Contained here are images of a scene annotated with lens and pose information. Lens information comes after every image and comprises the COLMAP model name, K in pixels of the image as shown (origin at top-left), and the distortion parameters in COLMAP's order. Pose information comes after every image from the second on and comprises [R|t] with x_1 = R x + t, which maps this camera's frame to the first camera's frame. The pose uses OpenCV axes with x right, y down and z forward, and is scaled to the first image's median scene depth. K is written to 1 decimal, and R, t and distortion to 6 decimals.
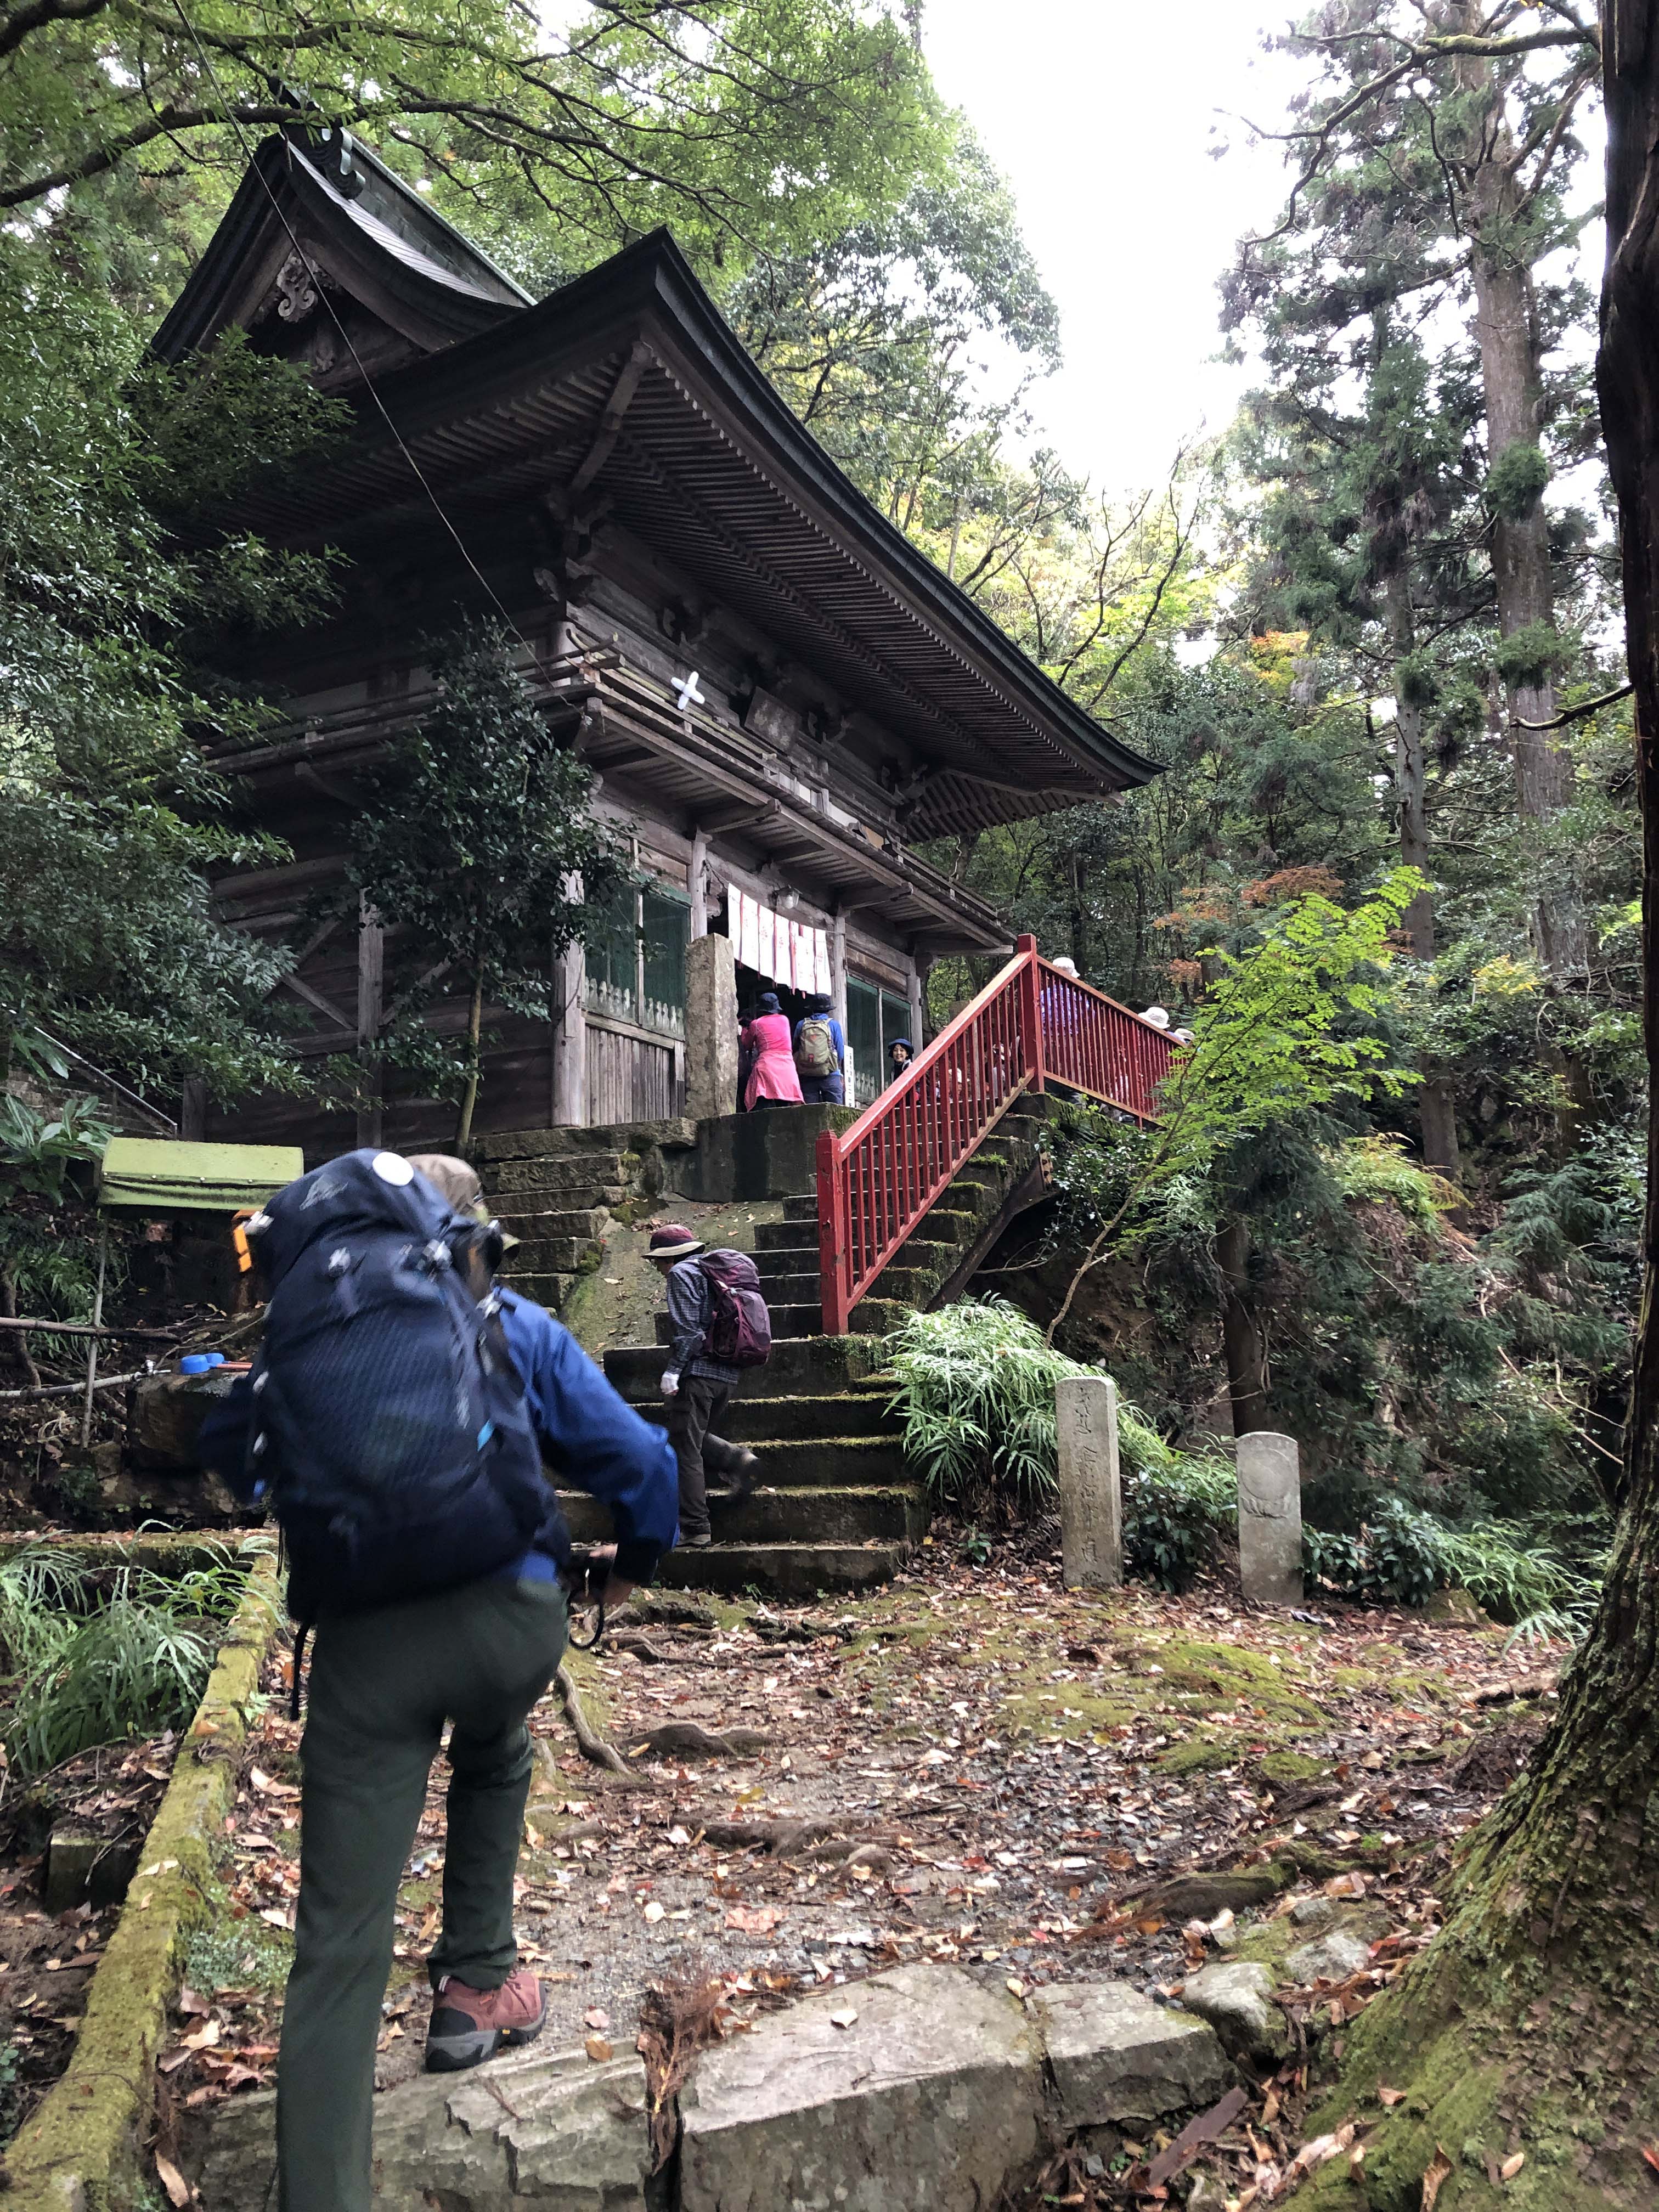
lens RADIAL K [[1848.0, 0, 829.5], [0, 1848.0, 1106.0], [0, 0, 1]] dist [0.027452, -0.002644]
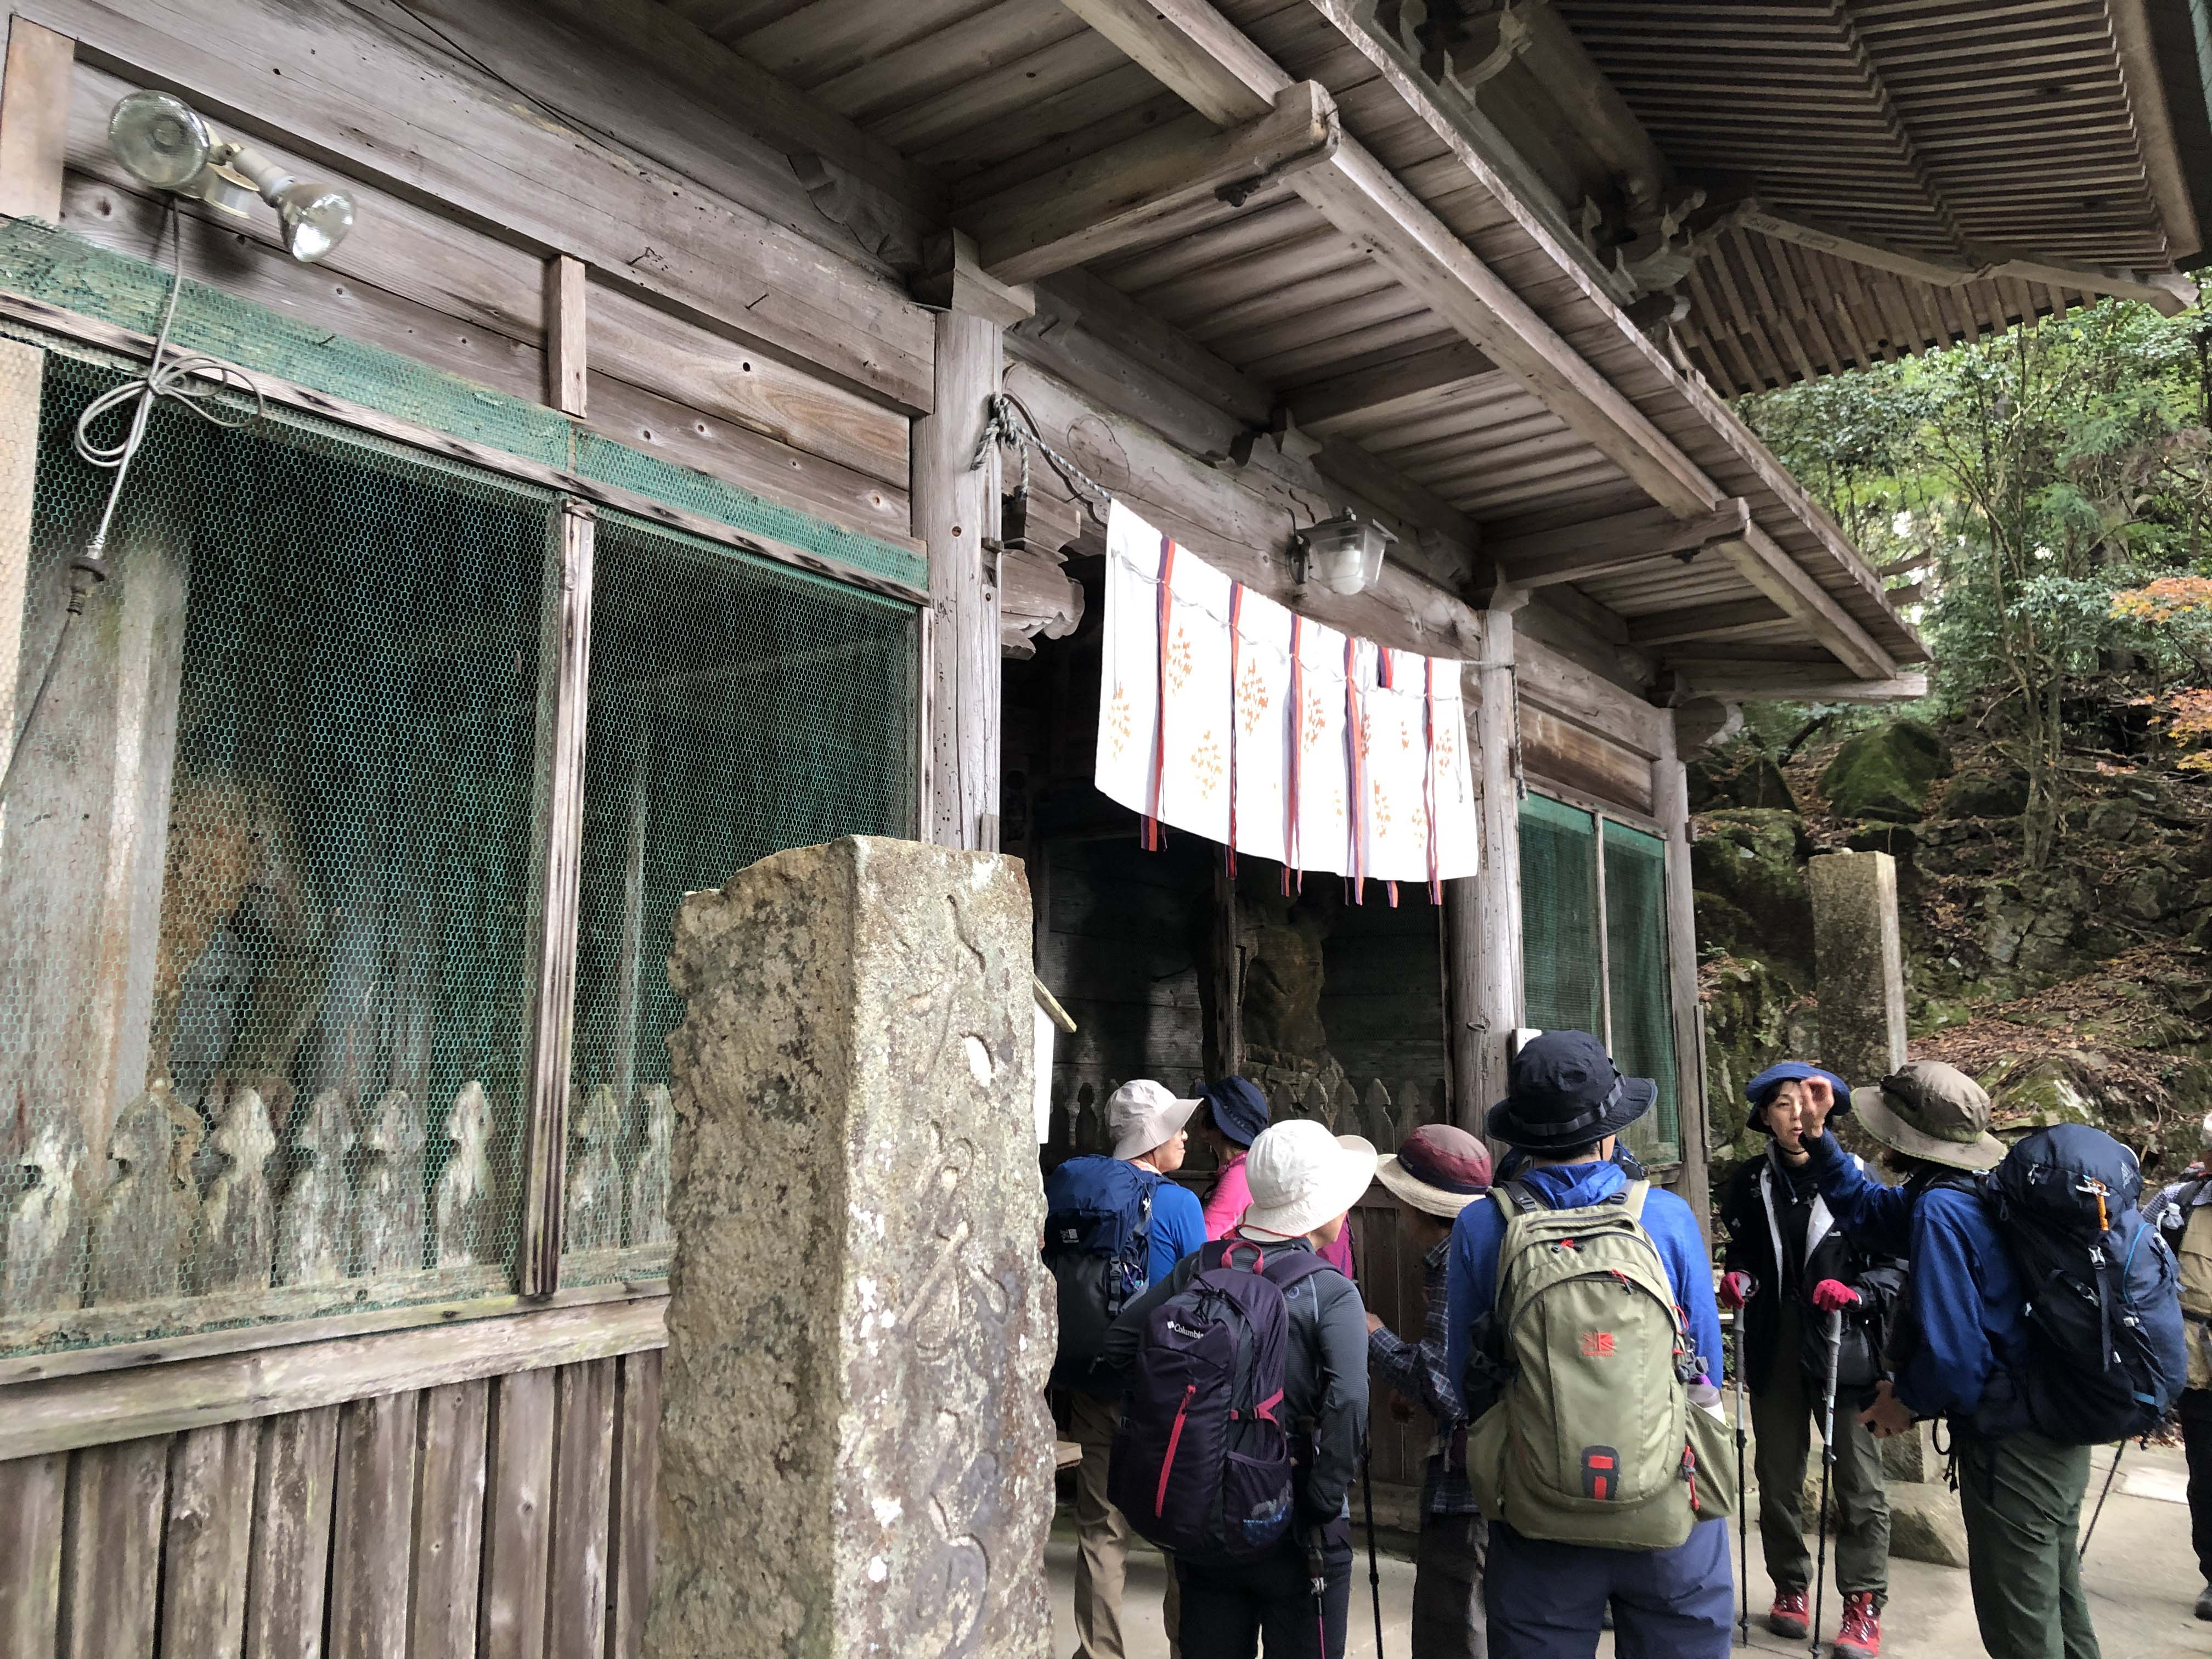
lens RADIAL K [[1848.0, 0, 1106.0], [0, 1848.0, 829.5], [0, 0, 1]] dist [0.027452, -0.002644]
pose [[0.992147, 0.017443, -0.123859, -0.023375], [-0.011746, 0.998845, 0.046584, -0.085669], [0.124528, -0.044764, 0.991206, 0.732962]]
